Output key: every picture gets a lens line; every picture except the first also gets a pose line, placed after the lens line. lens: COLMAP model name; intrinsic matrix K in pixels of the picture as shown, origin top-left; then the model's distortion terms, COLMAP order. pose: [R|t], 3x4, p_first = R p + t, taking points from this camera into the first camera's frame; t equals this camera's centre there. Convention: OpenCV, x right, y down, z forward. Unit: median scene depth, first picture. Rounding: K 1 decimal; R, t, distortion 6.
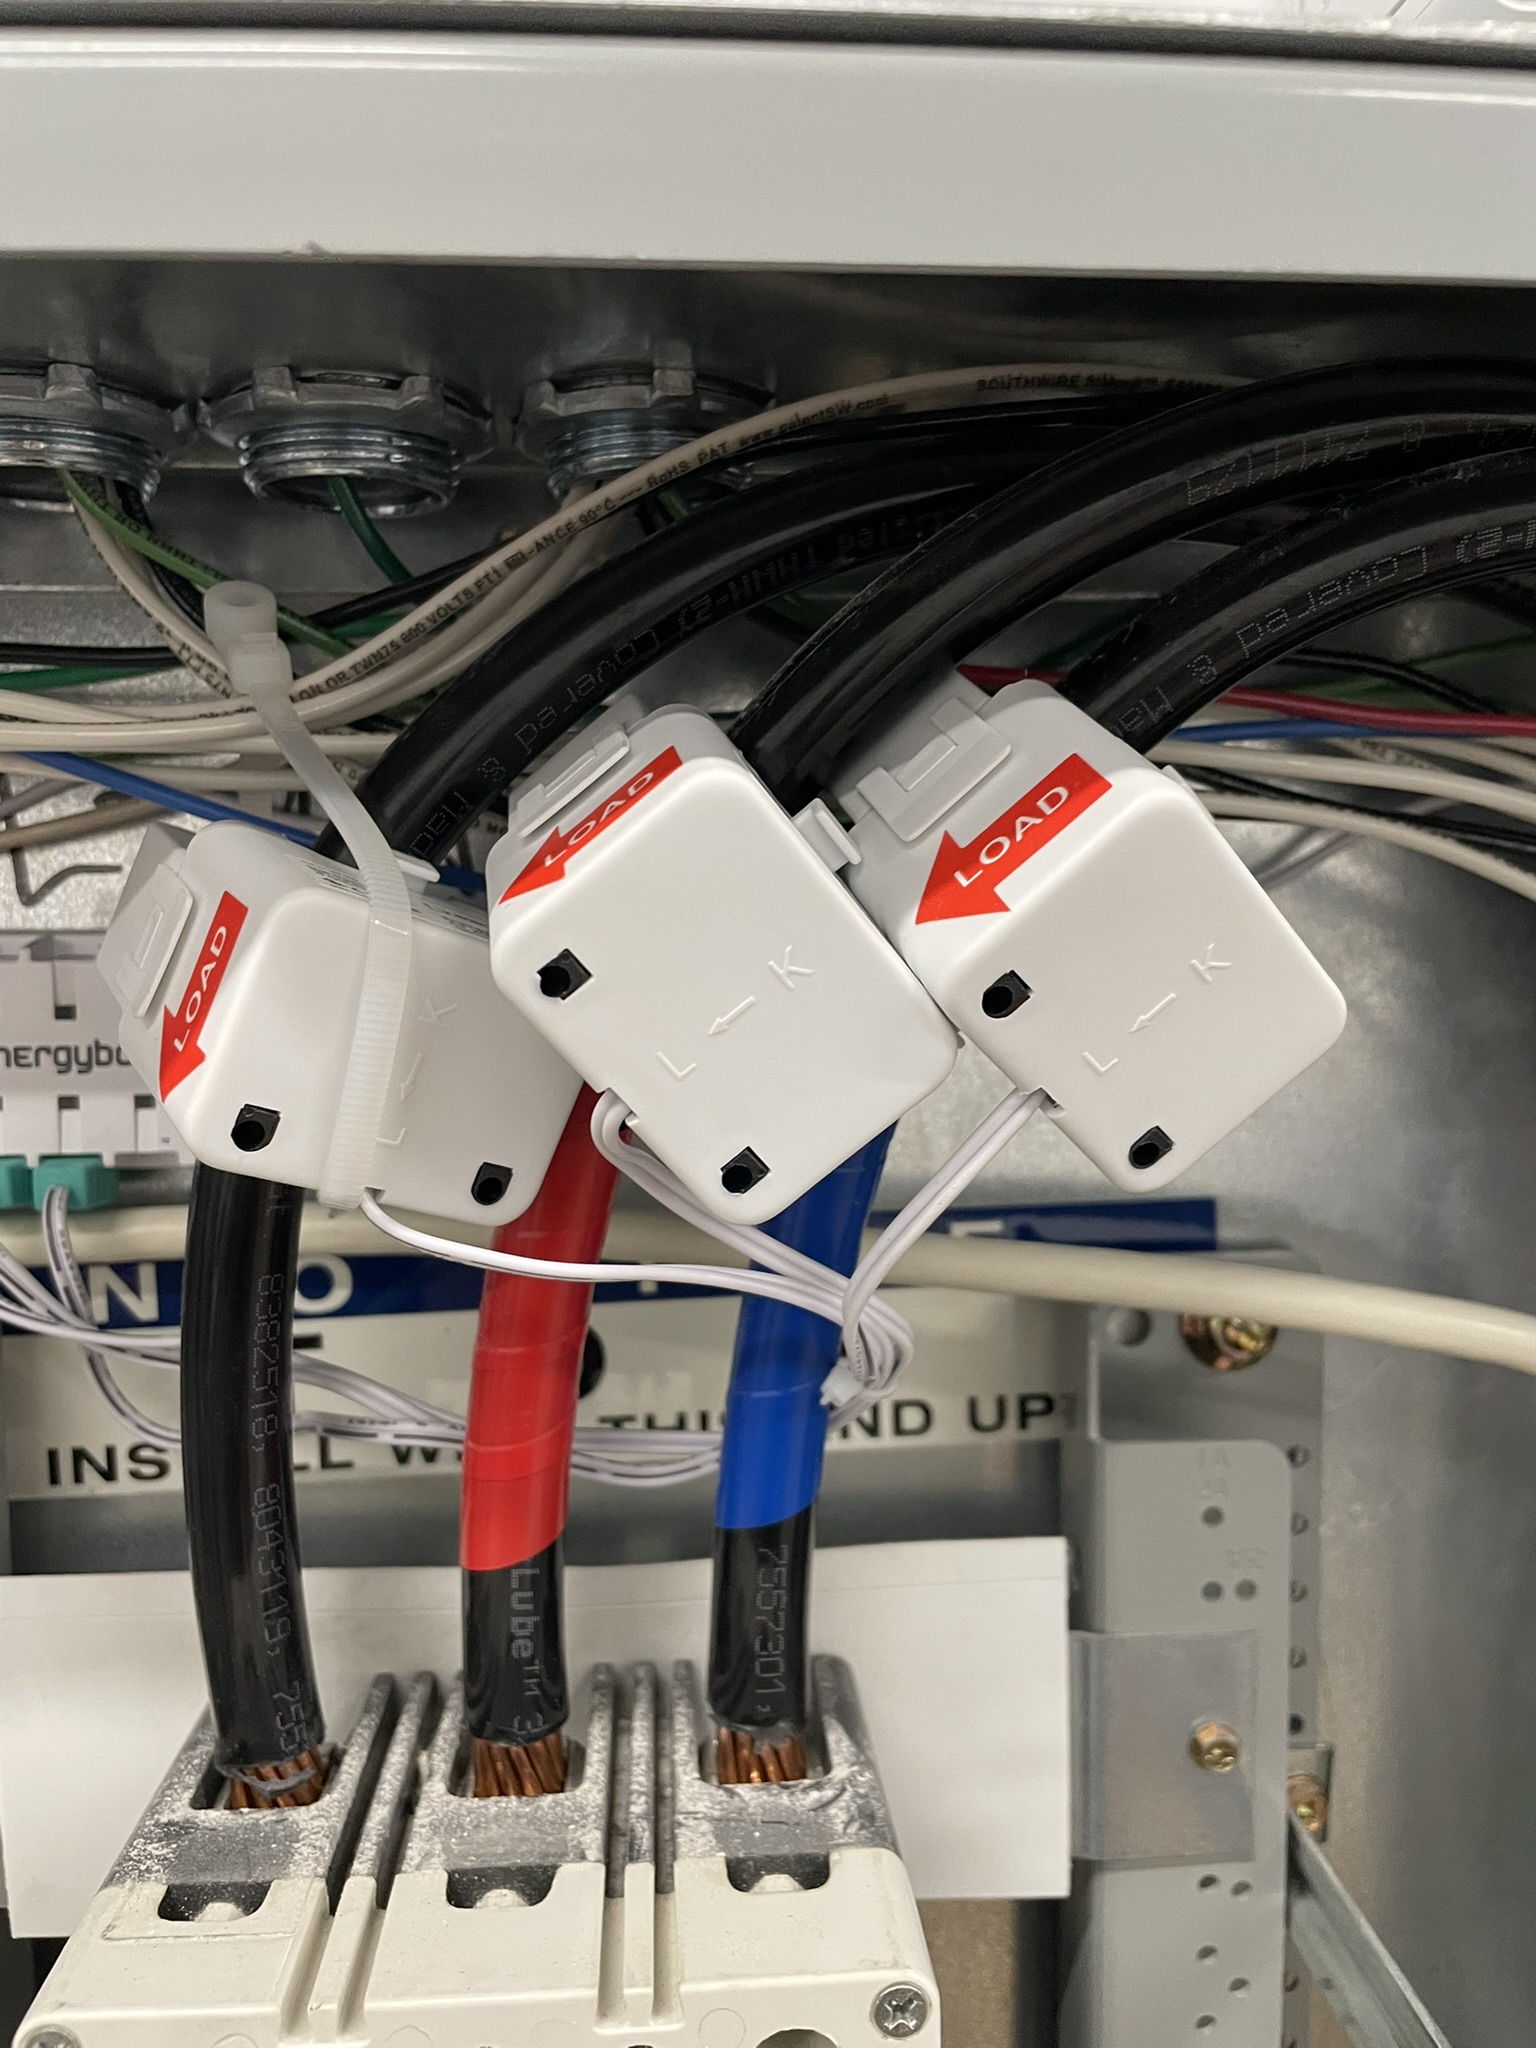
lens RADIAL K [[1560.6, 0, 767.8], [0, 1560.6, 1021.6], [0, 0, 1]] dist [0.033779, -0.009331]
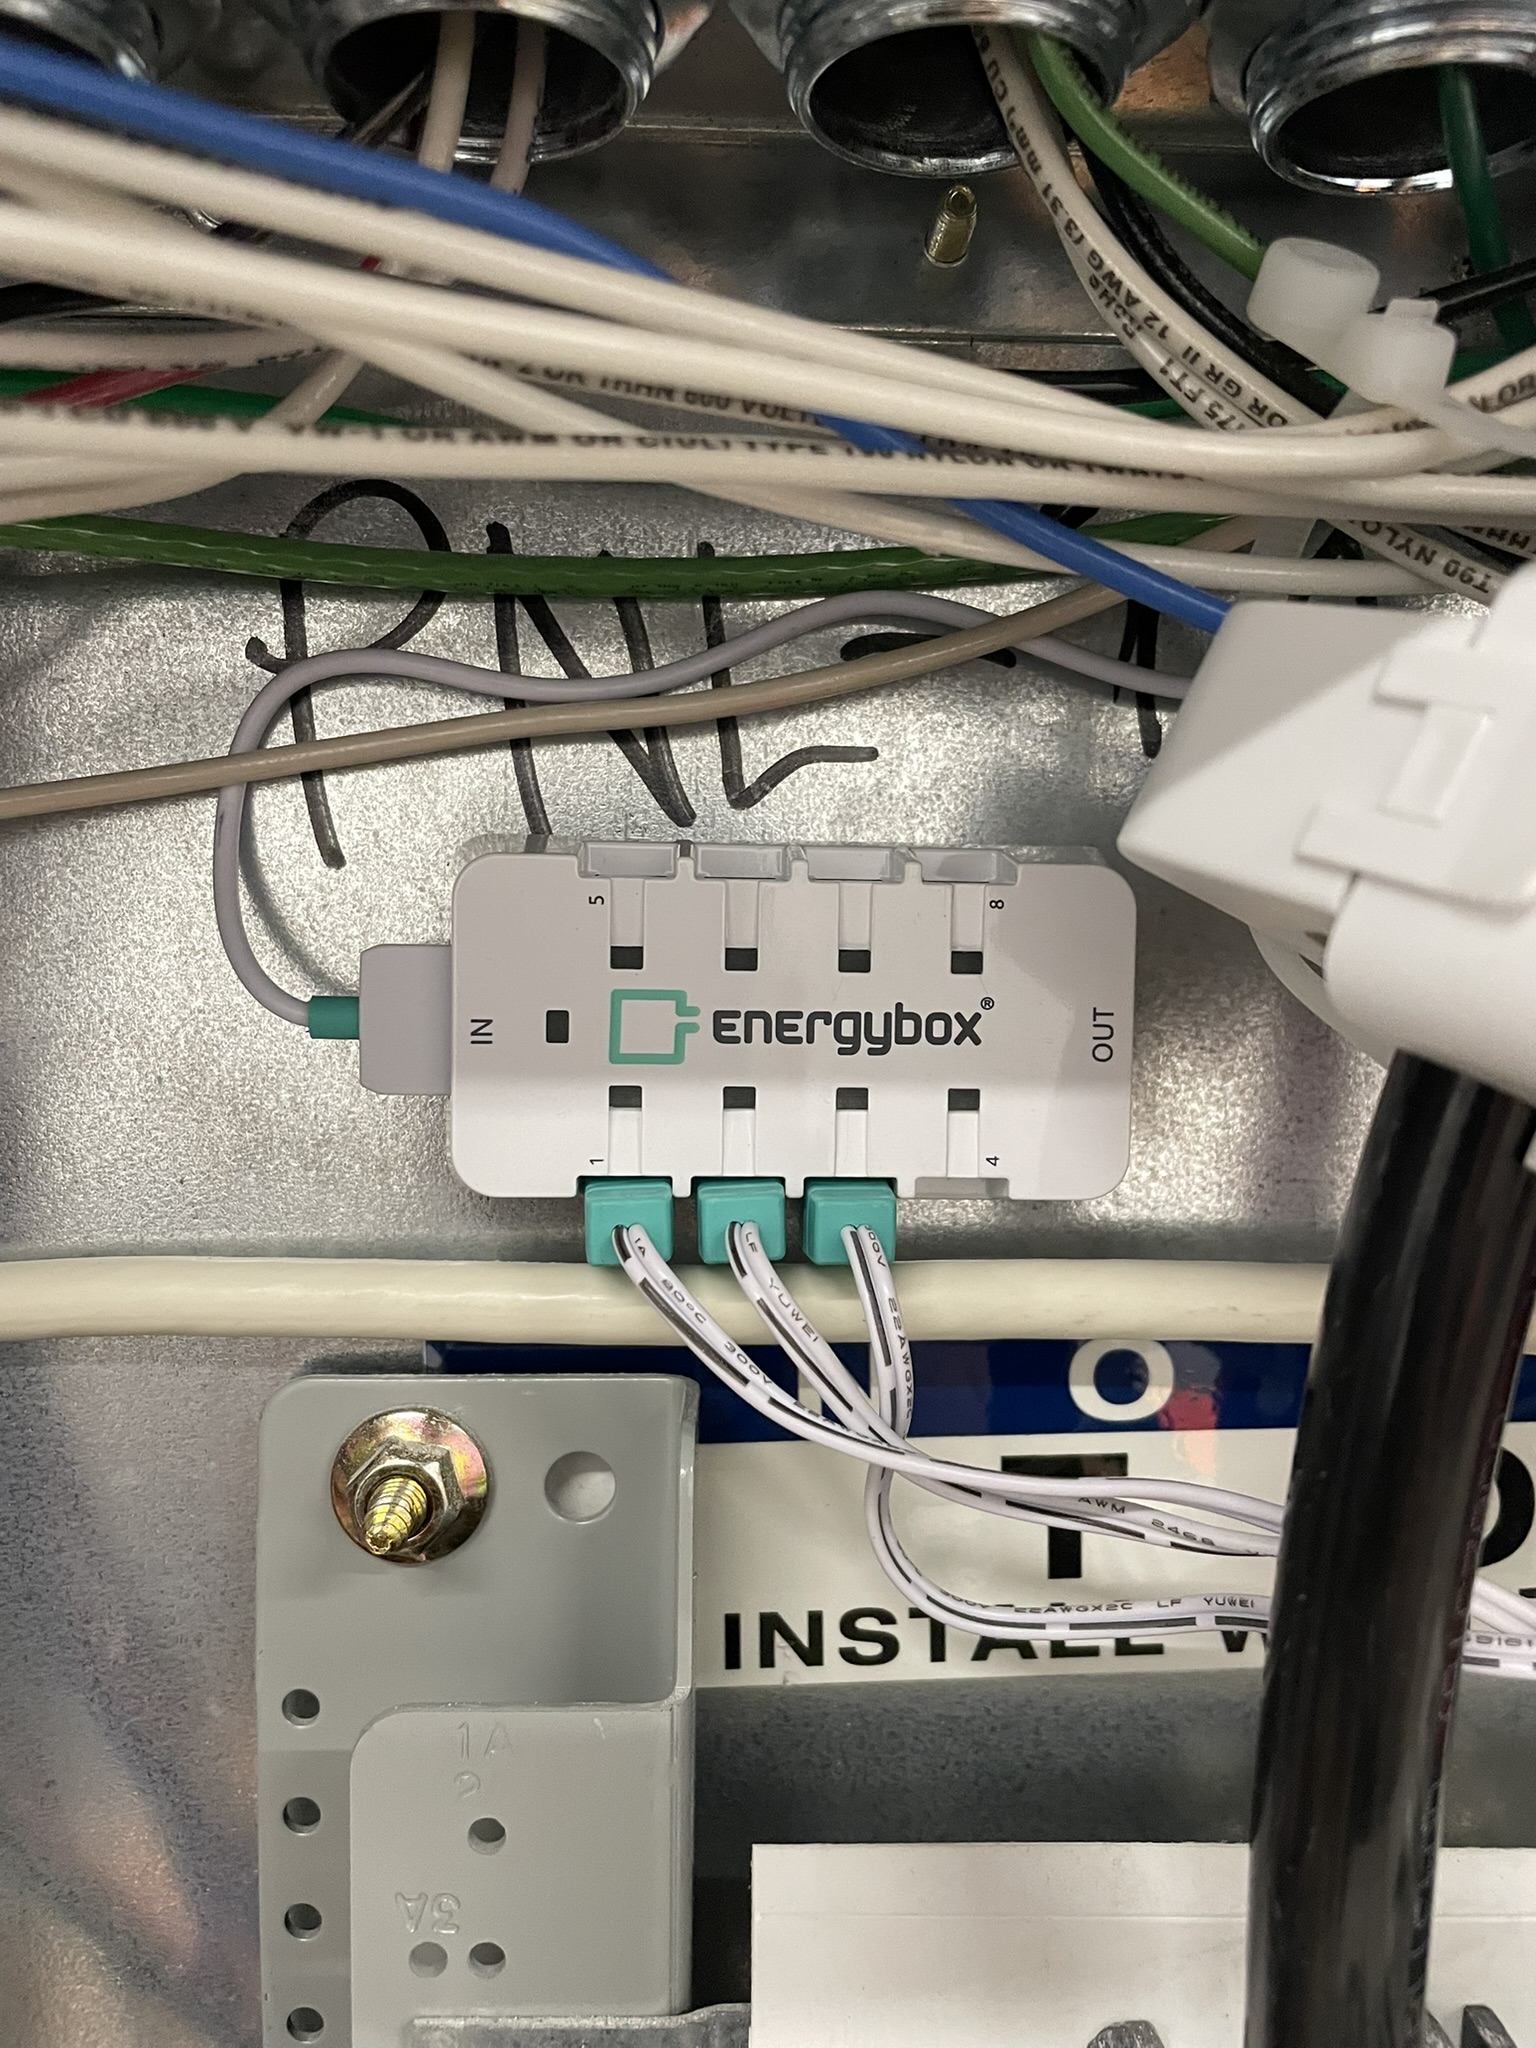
lens RADIAL K [[1560.6, 0, 768.4], [0, 1560.6, 1026.8], [0, 0, 1]] dist [0.033779, -0.009331]
pose [[0.999739, 0.017986, -0.014085, -0.449158], [-0.018224, 0.999690, -0.016975, 0.031656], [0.013775, 0.017227, 0.999757, 0.334734]]
